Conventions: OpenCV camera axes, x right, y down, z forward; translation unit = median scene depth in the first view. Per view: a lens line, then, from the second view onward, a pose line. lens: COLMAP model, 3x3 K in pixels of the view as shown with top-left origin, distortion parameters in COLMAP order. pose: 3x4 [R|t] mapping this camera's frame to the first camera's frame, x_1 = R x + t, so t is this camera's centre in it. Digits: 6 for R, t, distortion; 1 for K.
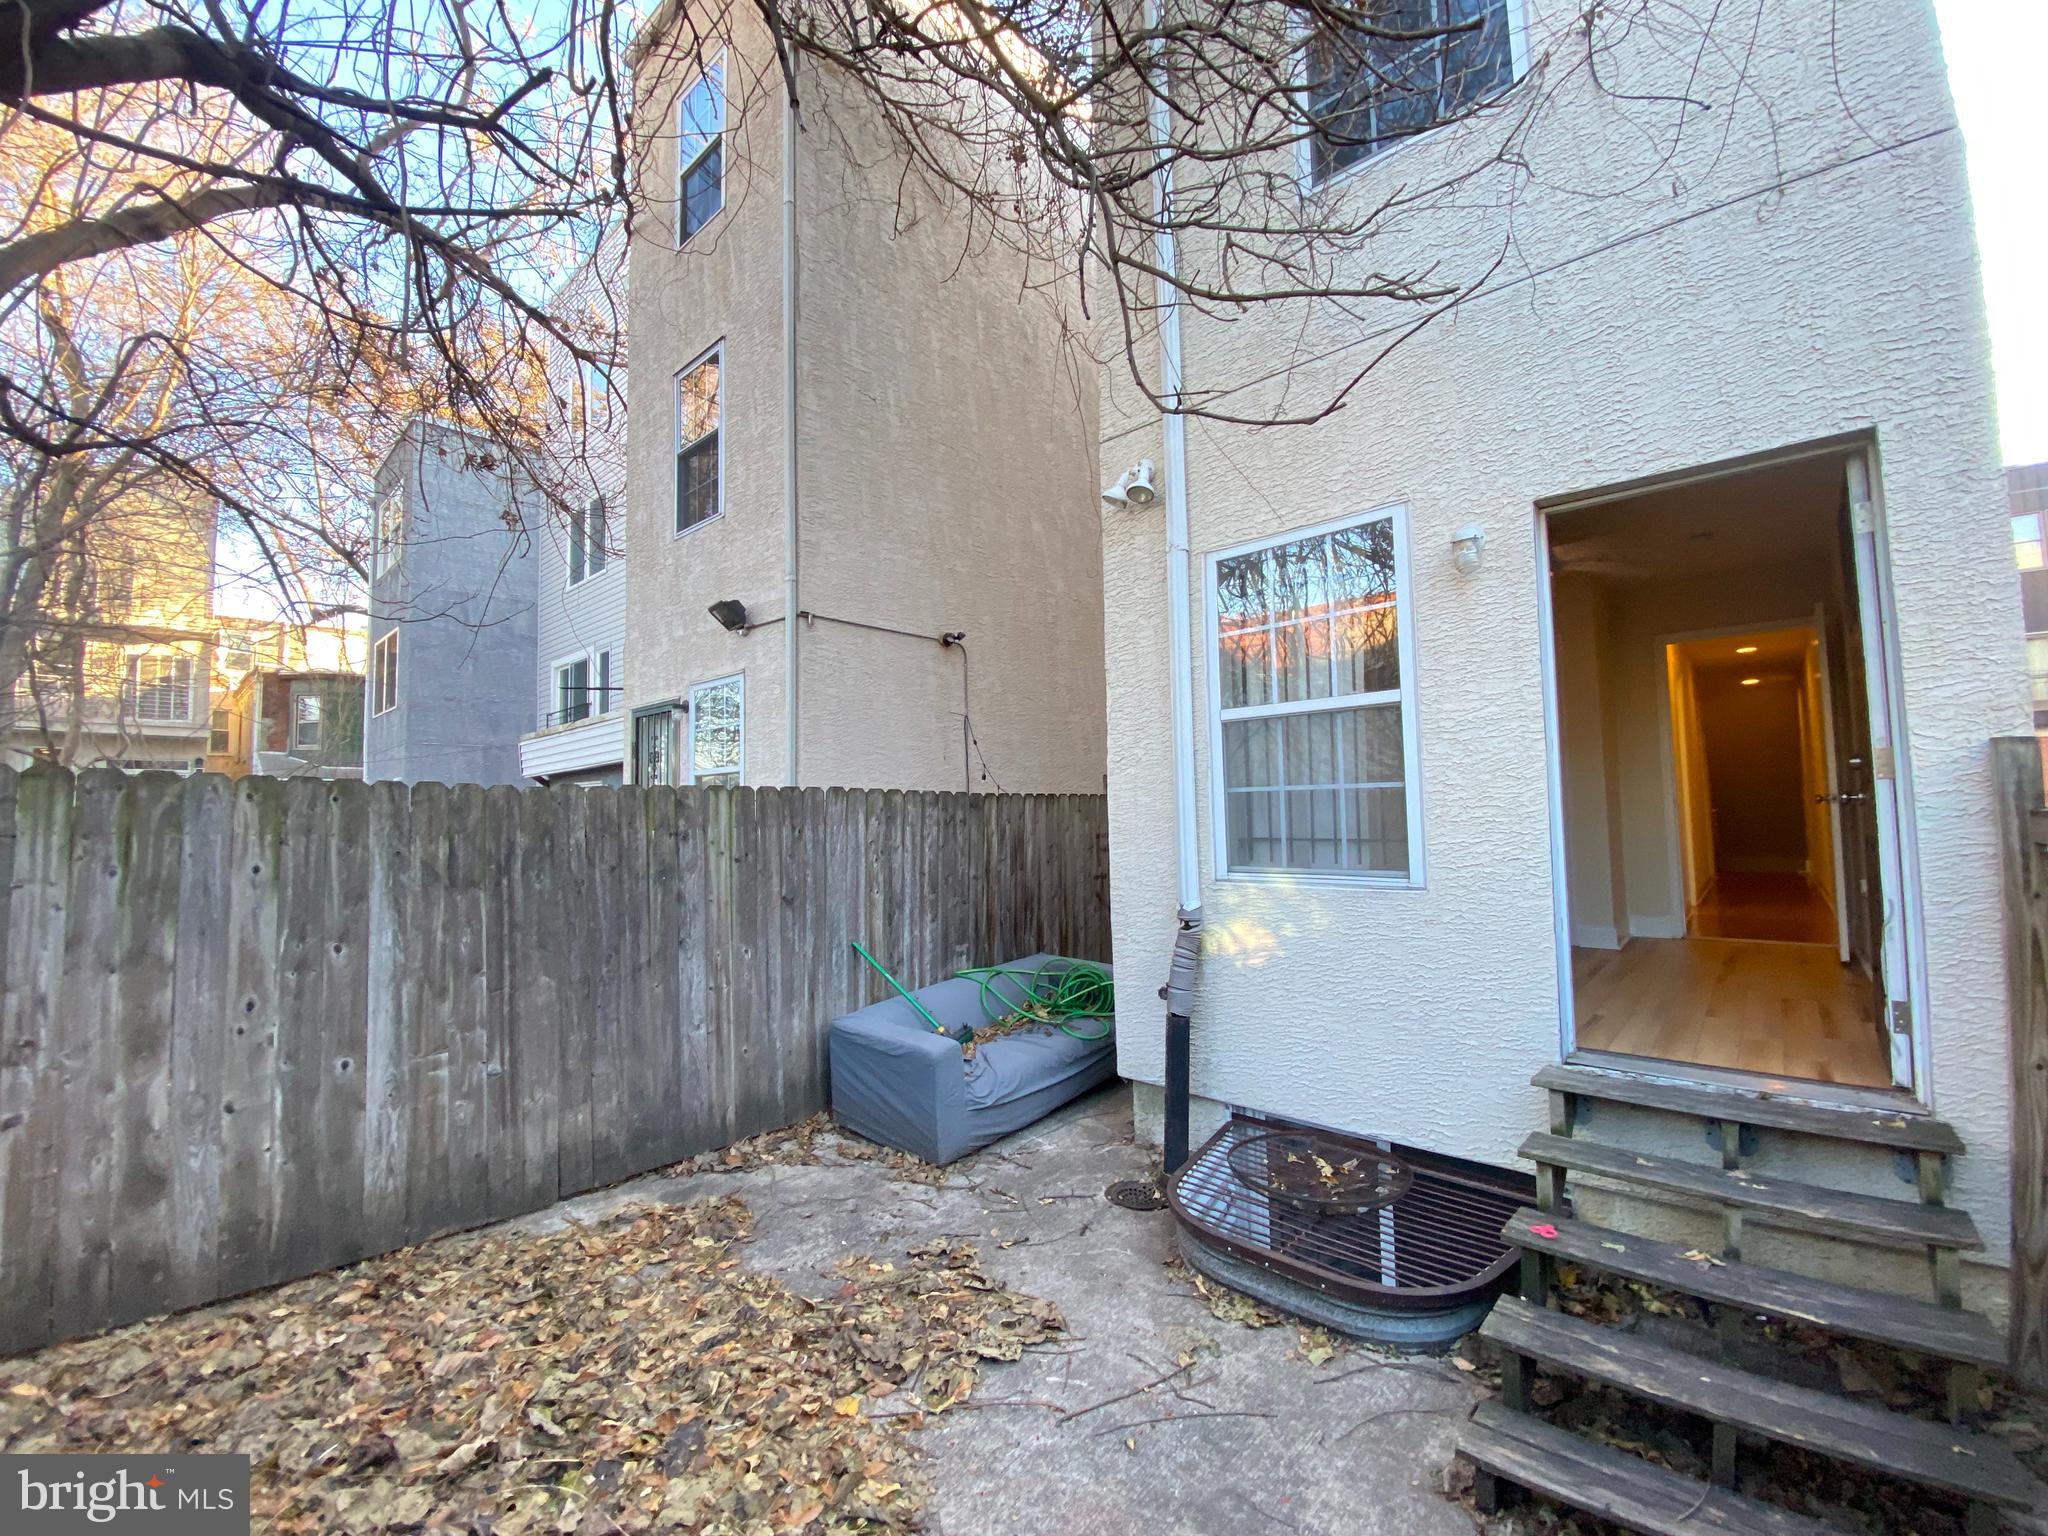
lens RADIAL K [[835.7, 0, 1020.6], [0, 835.7, 767.9], [0, 0, 1]] dist [0.035706, -0.023860]
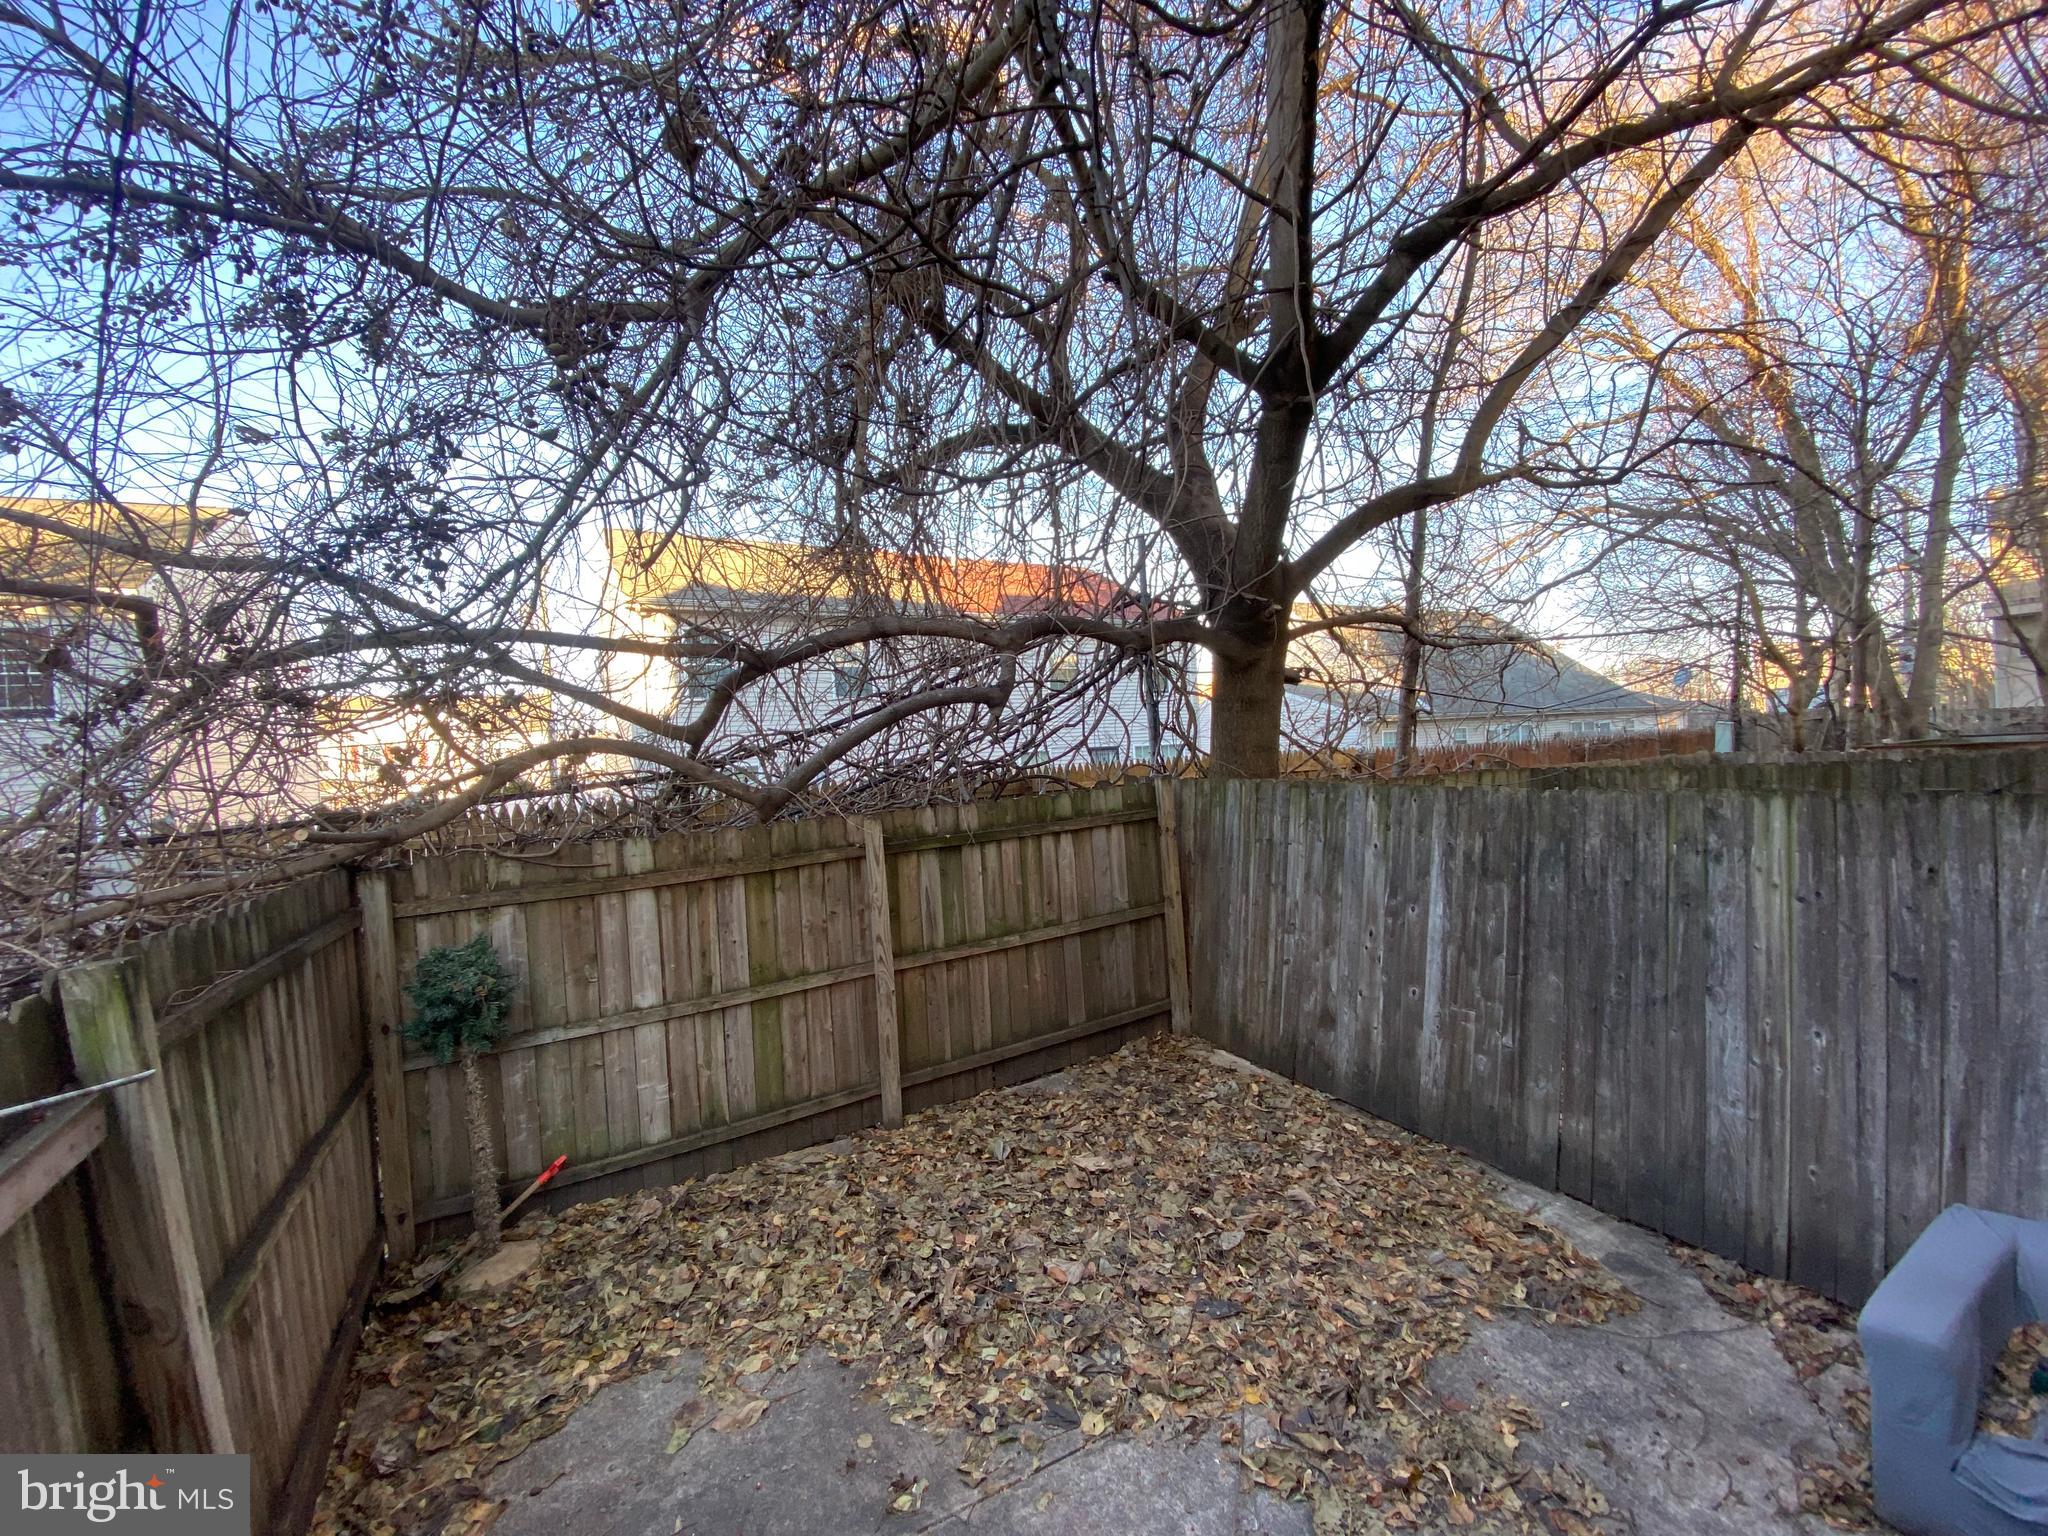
lens RADIAL K [[835.7, 0, 1020.6], [0, 835.7, 767.9], [0, 0, 1]] dist [0.035706, -0.023860]
pose [[-0.306406, 0.047884, -0.950696, 0.619153], [0.116687, 0.993091, 0.012412, -0.097380], [0.944722, -0.107130, -0.309877, 0.744622]]
